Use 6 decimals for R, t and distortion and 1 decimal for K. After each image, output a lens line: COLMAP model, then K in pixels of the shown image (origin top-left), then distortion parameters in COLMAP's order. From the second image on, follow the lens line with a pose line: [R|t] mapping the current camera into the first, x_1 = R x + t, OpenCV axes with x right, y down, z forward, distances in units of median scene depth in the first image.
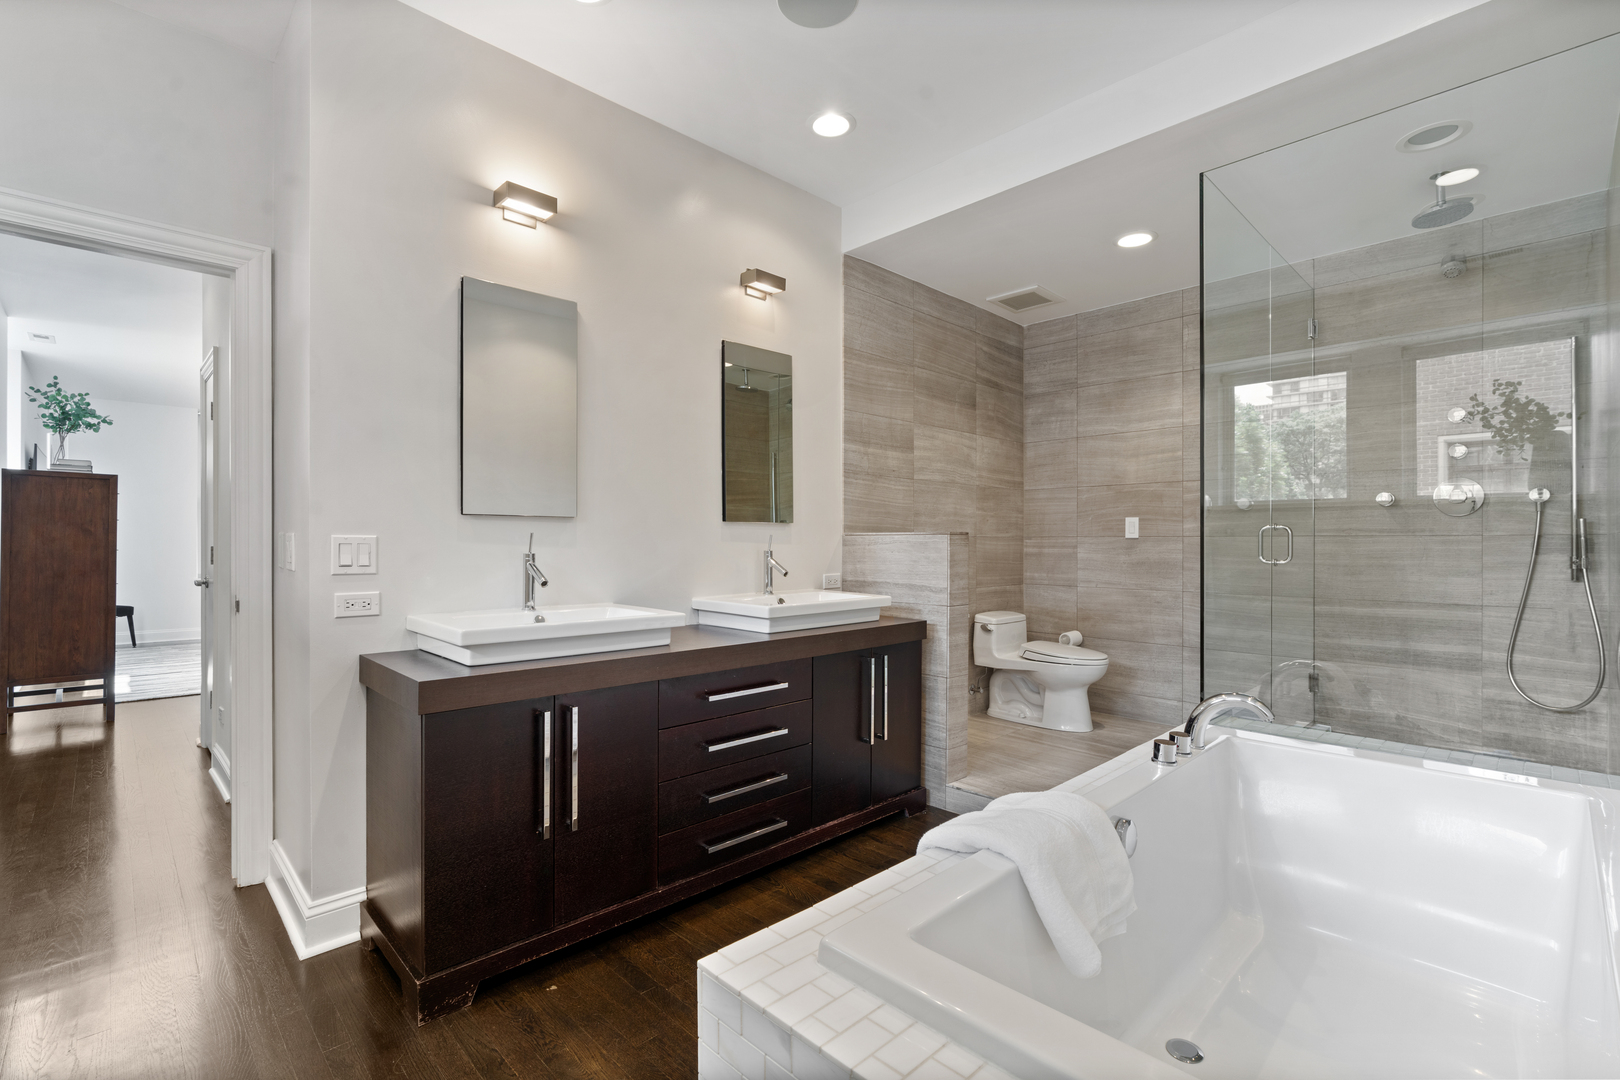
lens RADIAL K [[734.3, 0, 826.7], [0, 734.3, 541.2], [0, 0, 1]] dist [-0.000134, 0.000838]
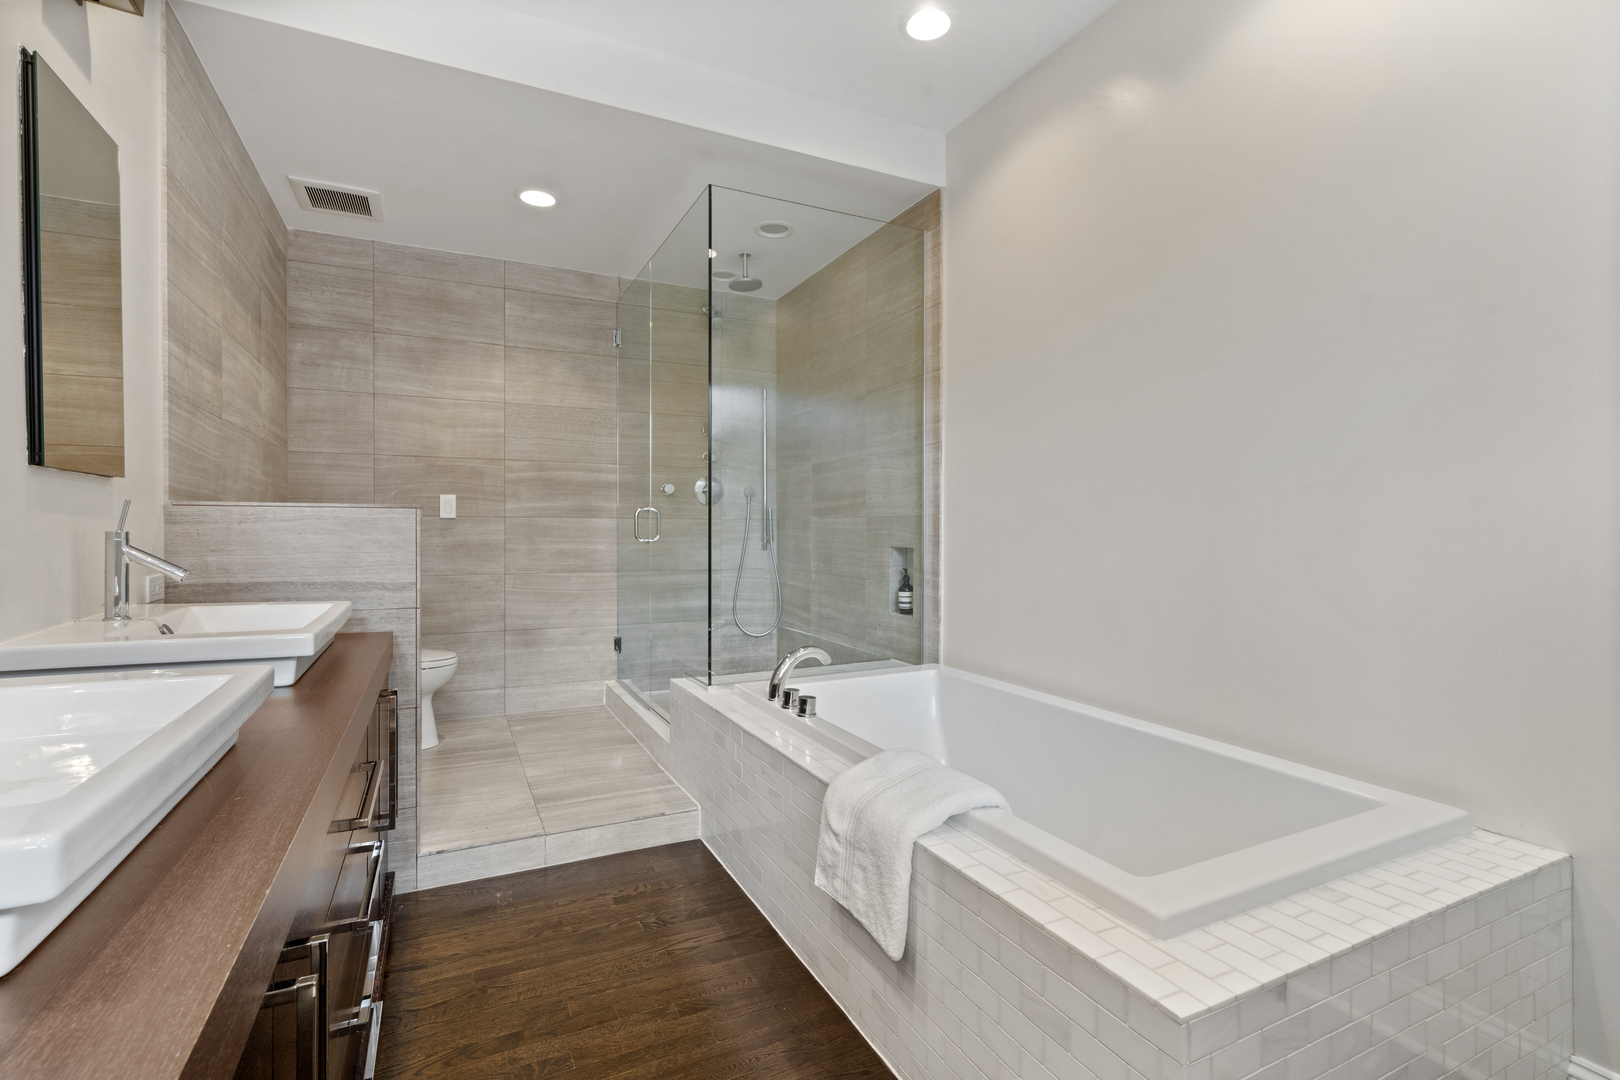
lens RADIAL K [[734.3, 0, 815.6], [0, 734.3, 533.7], [0, 0, 1]] dist [-0.000134, 0.000838]
pose [[0.334254, -0.006667, 0.942459, -0.279223], [-0.003508, 0.999959, 0.008318, 0.006026], [-0.942476, -0.006087, 0.334217, 0.283658]]
